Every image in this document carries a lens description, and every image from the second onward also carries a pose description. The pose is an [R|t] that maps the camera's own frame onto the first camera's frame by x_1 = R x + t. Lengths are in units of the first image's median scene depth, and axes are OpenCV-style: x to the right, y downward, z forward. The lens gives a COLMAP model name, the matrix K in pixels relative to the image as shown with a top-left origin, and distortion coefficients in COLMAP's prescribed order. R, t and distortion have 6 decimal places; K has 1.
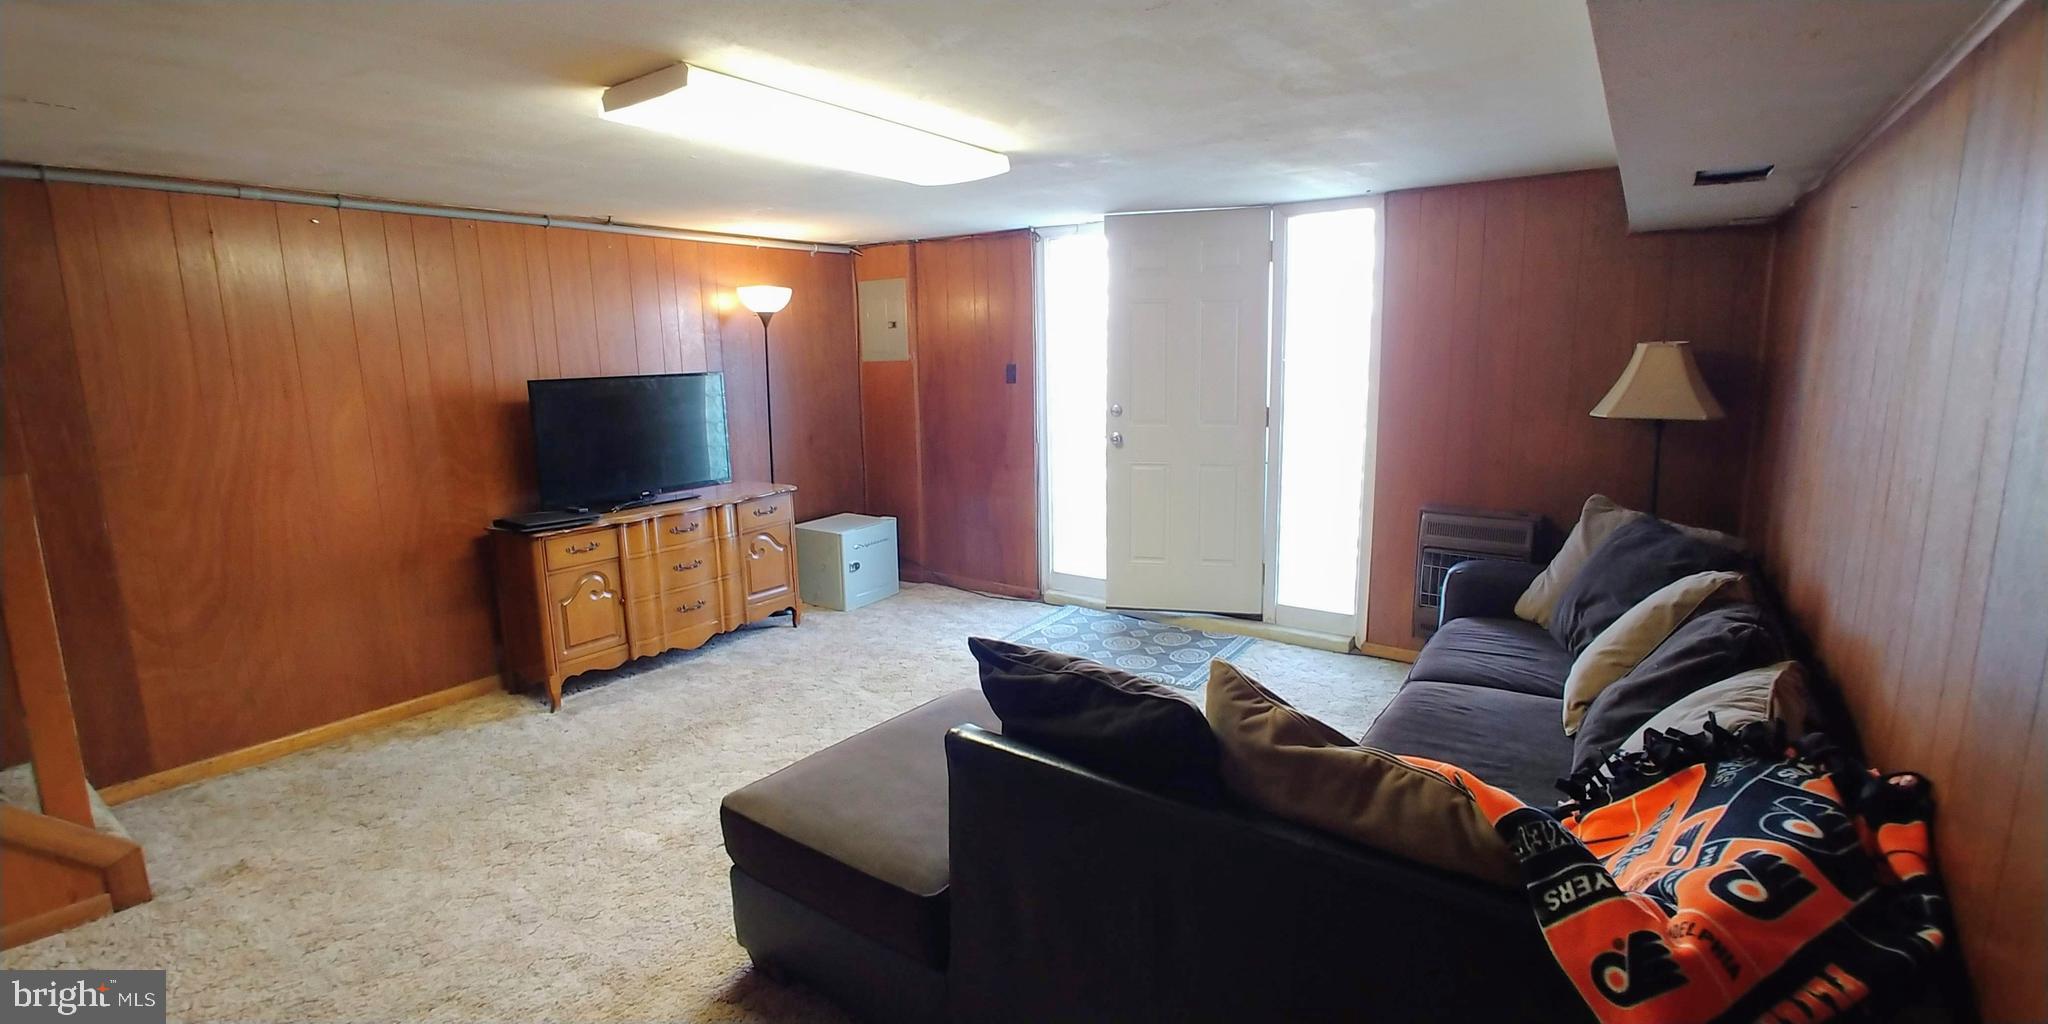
lens RADIAL K [[910.2, 0, 1015.5], [0, 910.2, 509.8], [0, 0, 1]] dist [-0.023811, 0.001084]
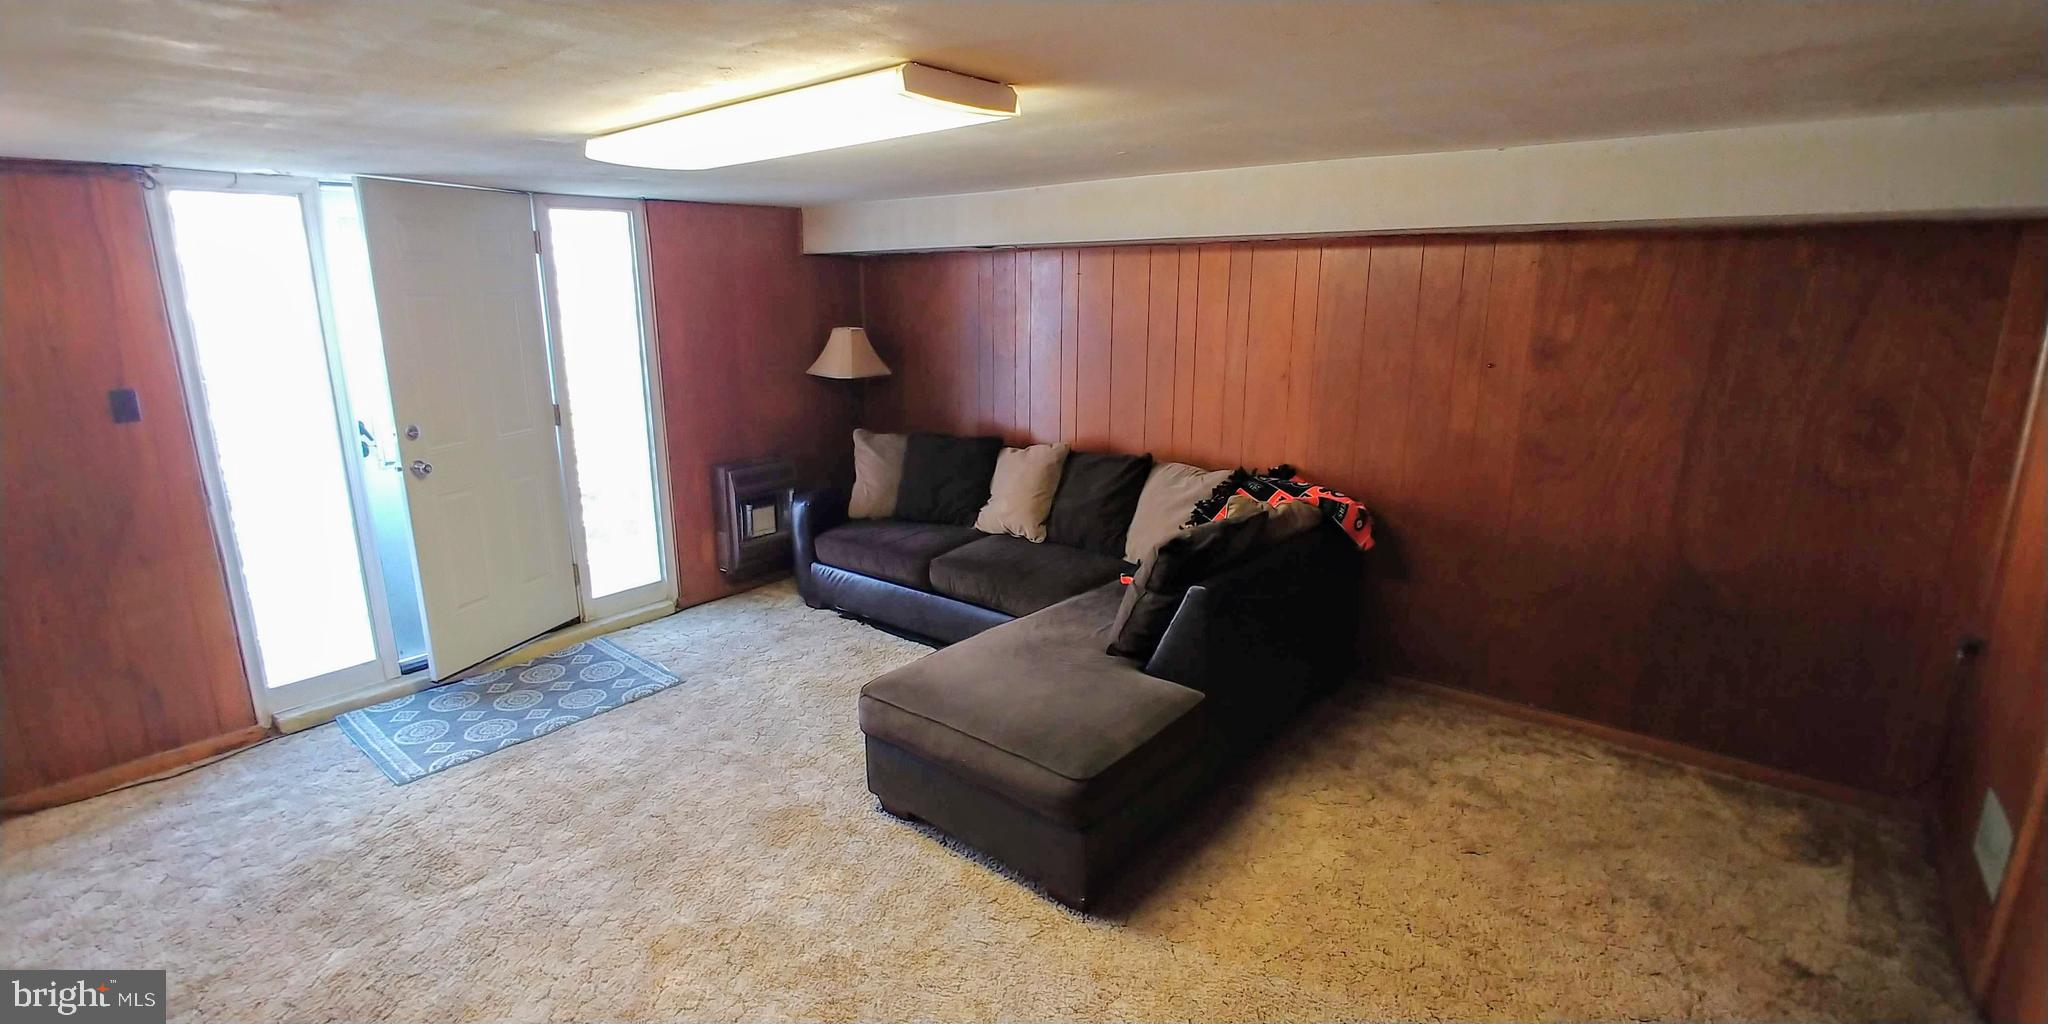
lens RADIAL K [[910.2, 0, 1013.6], [0, 910.2, 507.8], [0, 0, 1]] dist [-0.023811, 0.001084]
pose [[0.049016, -0.217178, 0.974901, -0.634045], [0.181846, 0.961701, 0.205095, -0.112279], [-0.982105, 0.167229, 0.086631, 0.441885]]
